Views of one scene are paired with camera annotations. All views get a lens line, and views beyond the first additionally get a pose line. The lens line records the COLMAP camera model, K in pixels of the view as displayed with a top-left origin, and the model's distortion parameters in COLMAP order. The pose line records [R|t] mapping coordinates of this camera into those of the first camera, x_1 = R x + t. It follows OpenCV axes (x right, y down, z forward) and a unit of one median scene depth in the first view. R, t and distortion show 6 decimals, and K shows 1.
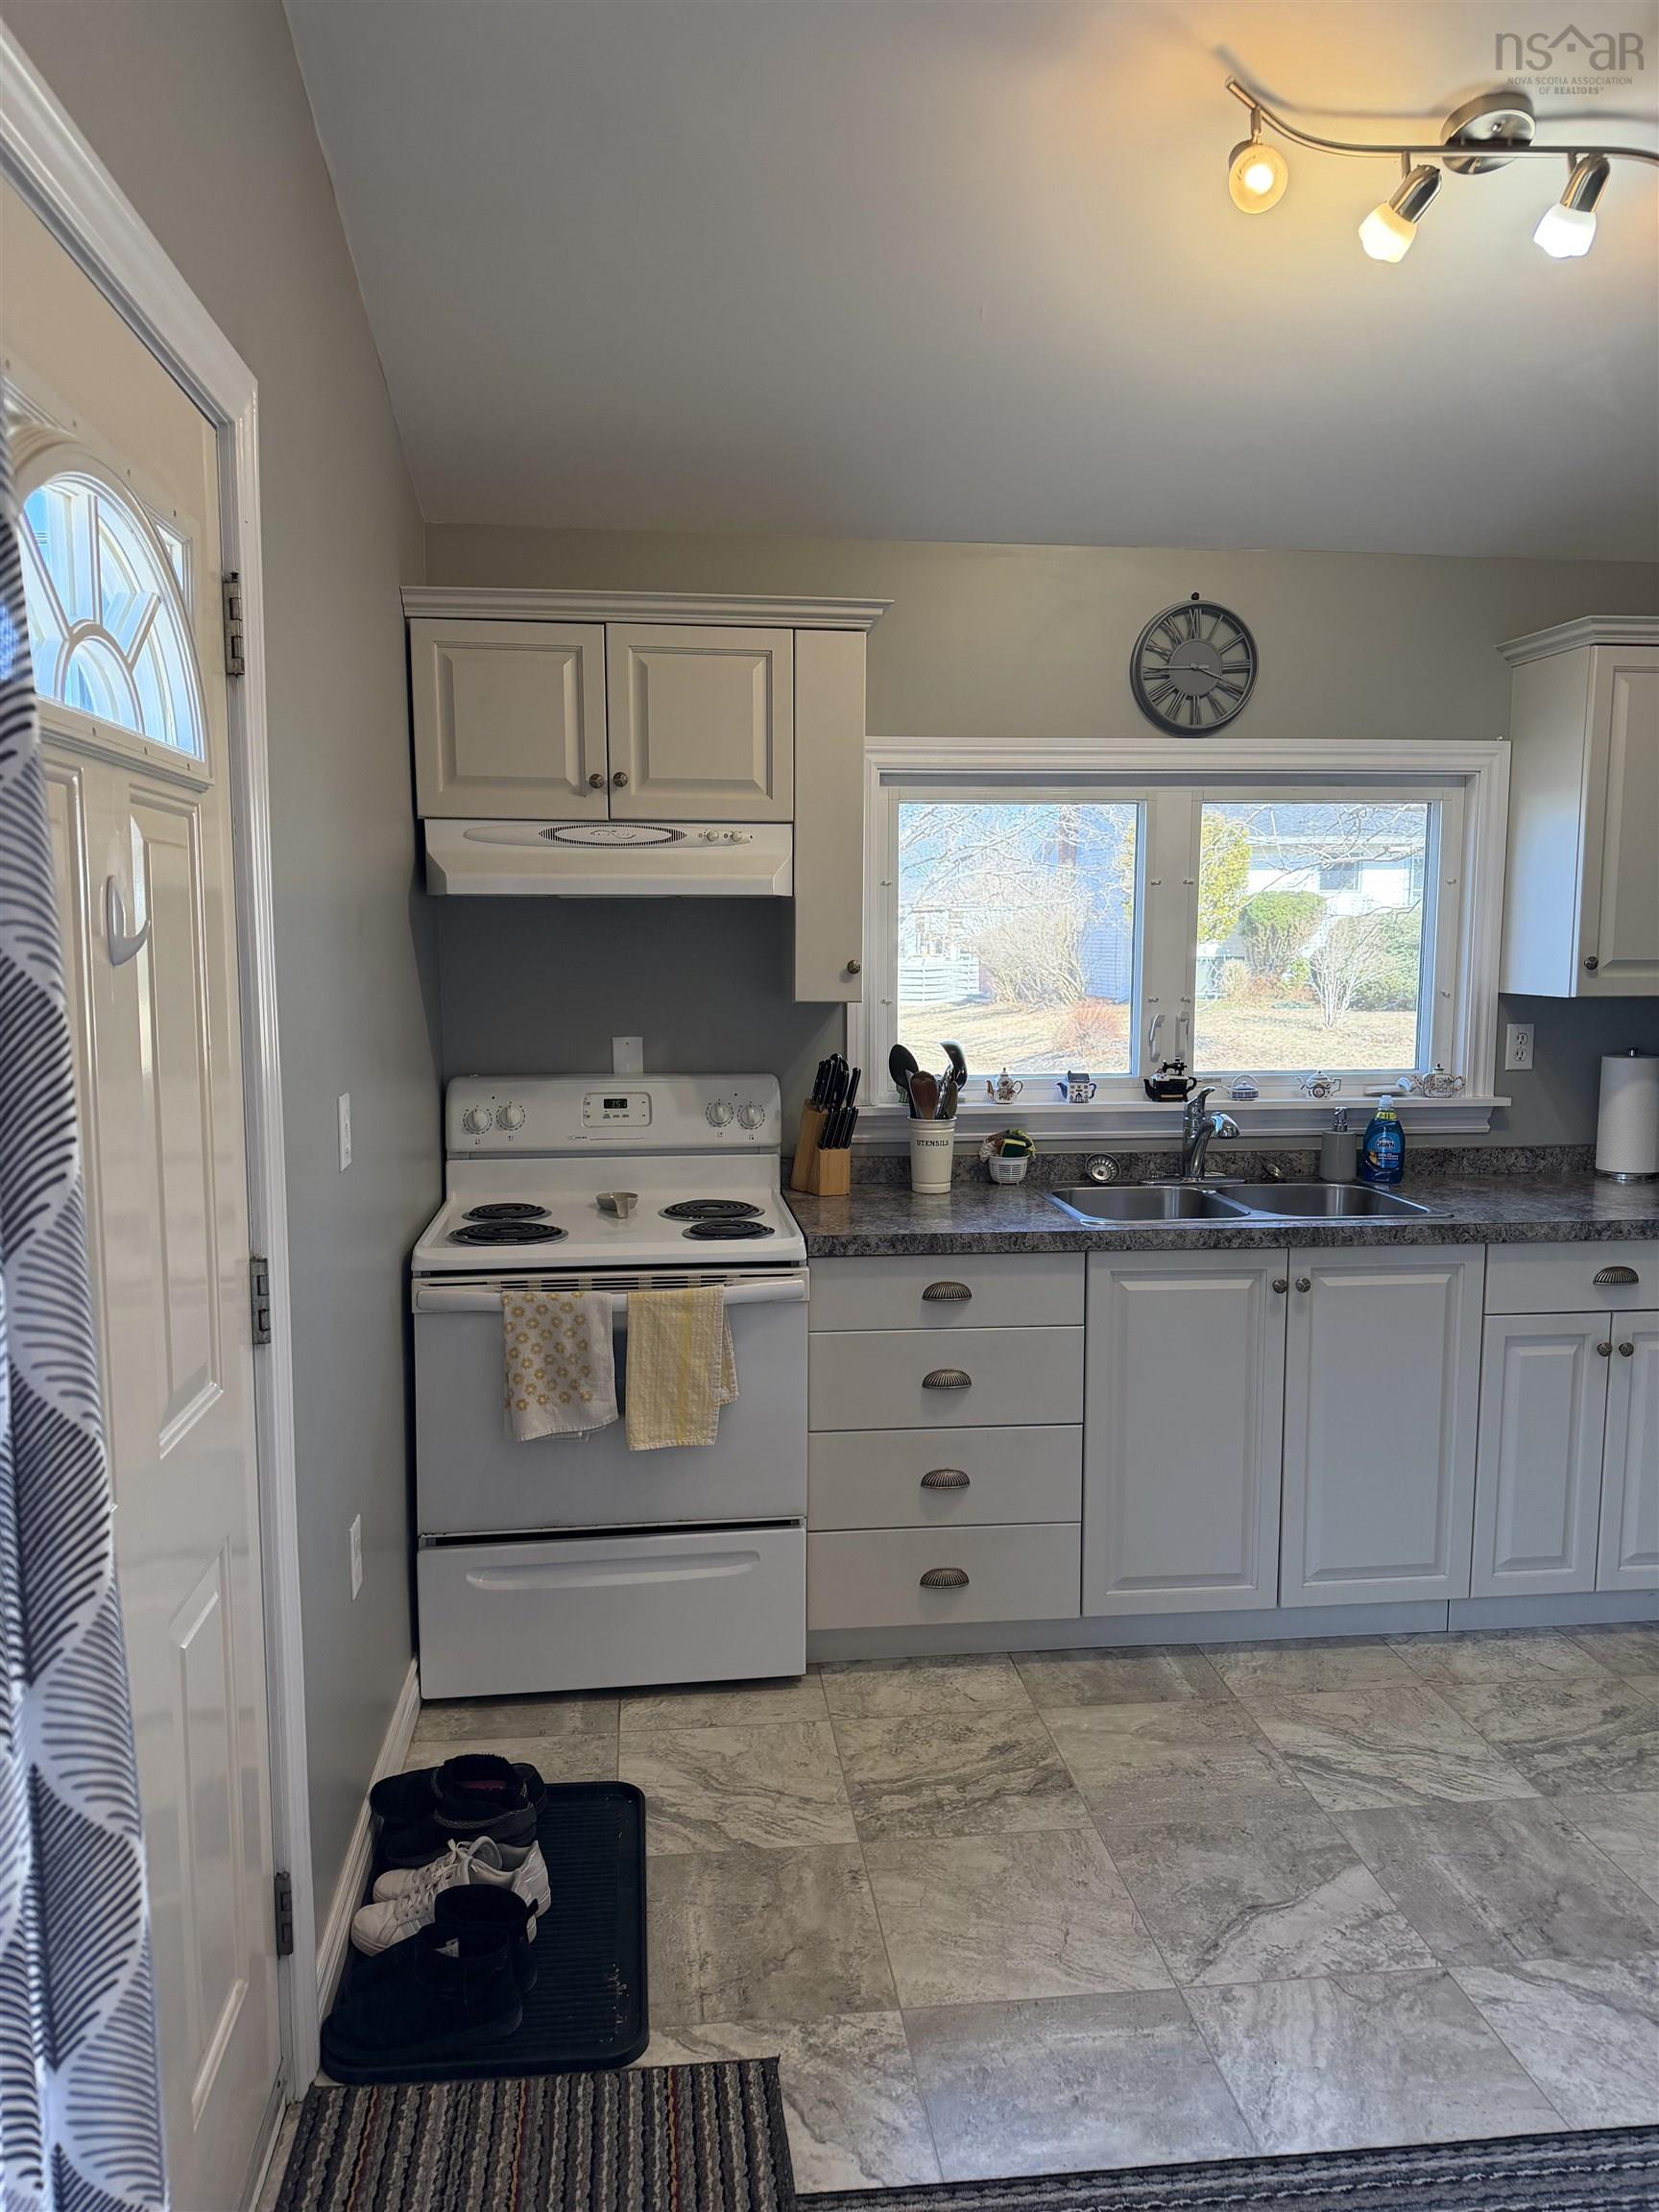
lens RADIAL K [[1524.4, 0, 836.1], [0, 1524.4, 1100.6], [0, 0, 1]] dist [0.067879, -0.080858]
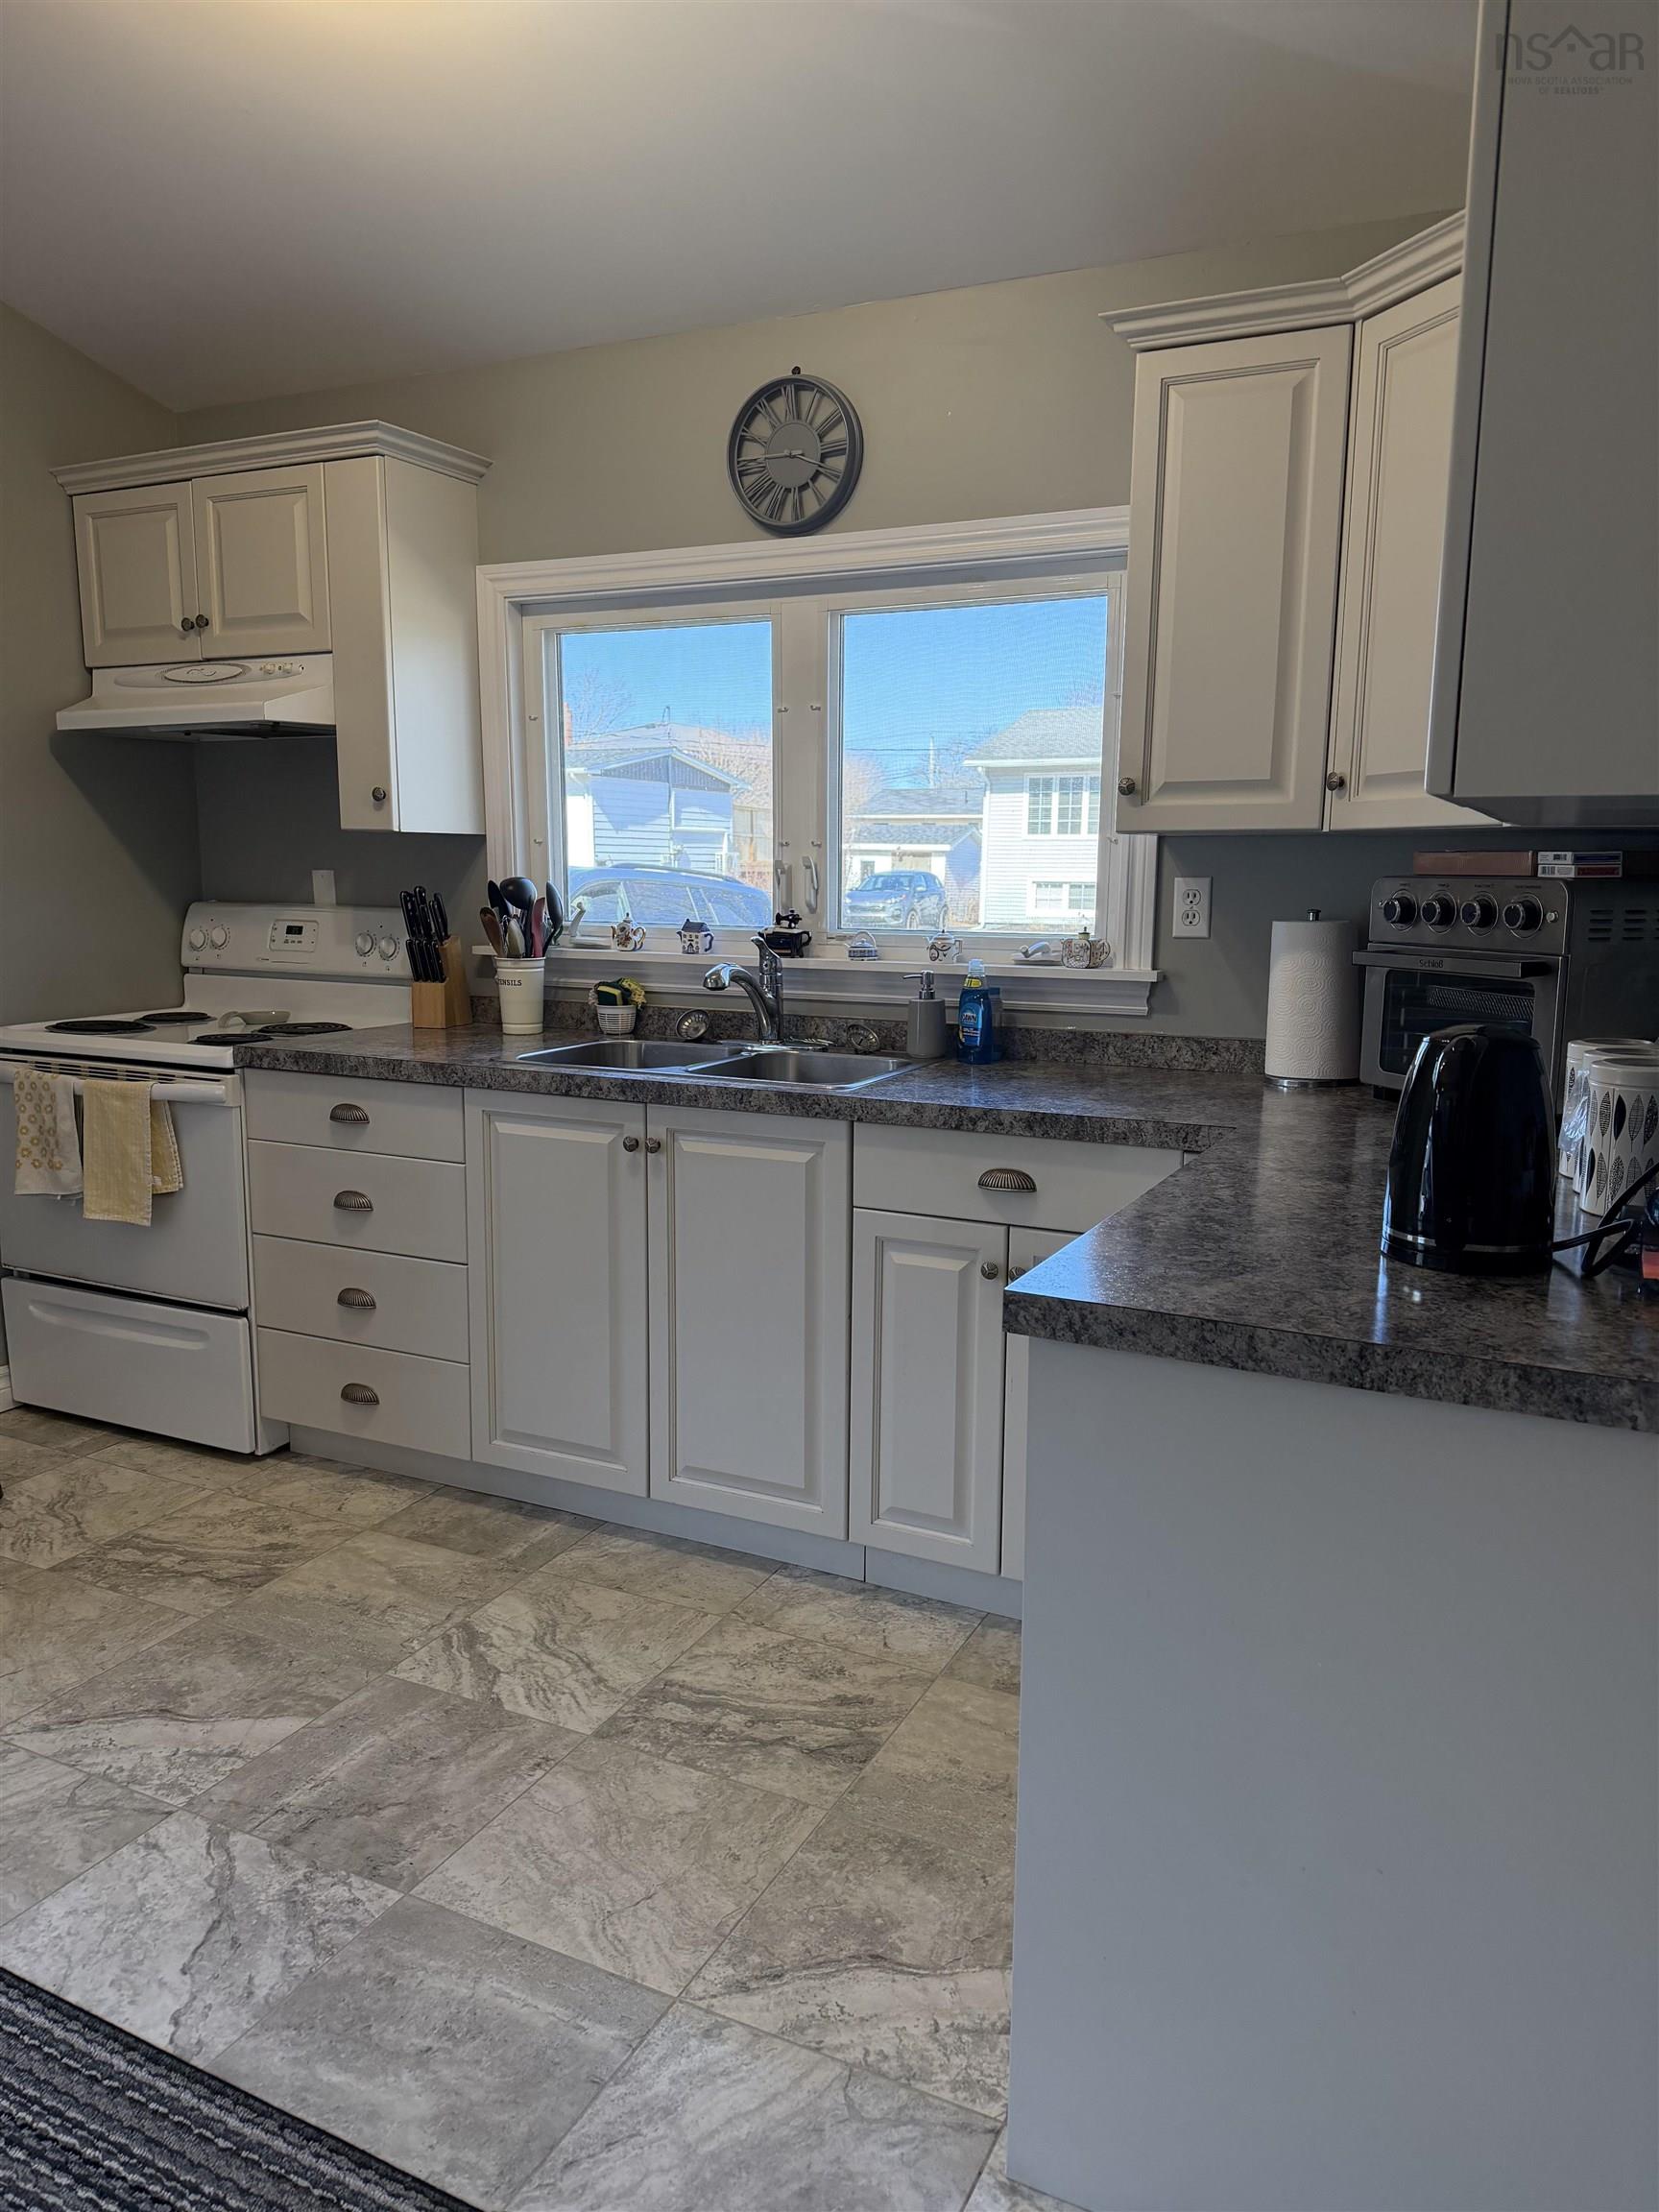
lens RADIAL K [[1524.4, 0, 814.1], [0, 1524.4, 1103.9], [0, 0, 1]] dist [0.067879, -0.080858]
pose [[0.842780, 0.092182, -0.530306, 0.860486], [-0.066039, 0.995491, 0.068093, 0.029188], [0.534192, -0.022367, 0.845067, 0.302448]]
